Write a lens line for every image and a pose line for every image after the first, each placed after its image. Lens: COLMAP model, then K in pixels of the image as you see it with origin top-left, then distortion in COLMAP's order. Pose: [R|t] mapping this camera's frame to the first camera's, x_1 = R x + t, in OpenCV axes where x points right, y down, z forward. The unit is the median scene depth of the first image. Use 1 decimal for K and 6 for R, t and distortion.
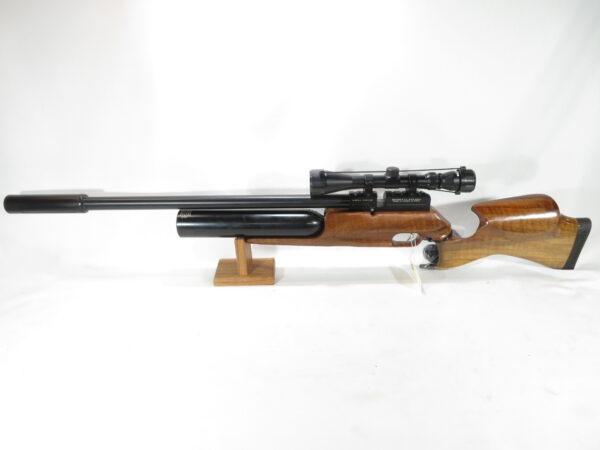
lens RADIAL K [[442.9, 0, 298.6], [0, 442.9, 226.3], [0, 0, 1]] dist [-0.007185, 0.022727]
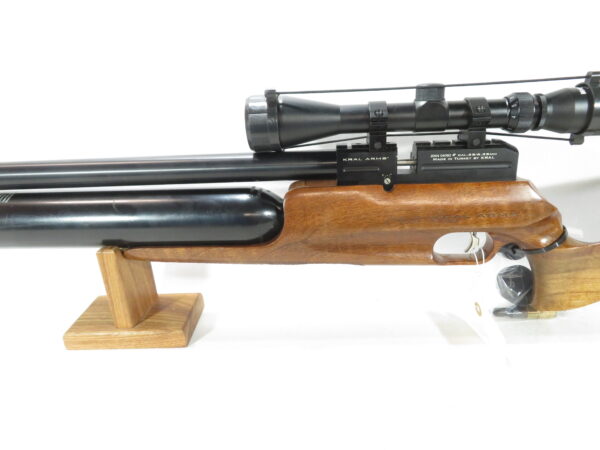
lens RADIAL K [[442.9, 0, 299.5], [0, 442.9, 233.7], [0, 0, 1]] dist [-0.007185, 0.022727]
pose [[0.998475, -0.009679, -0.054359, 0.098671], [0.003796, 0.994220, -0.107295, 0.064546], [0.055084, 0.106925, 0.992740, 0.538293]]
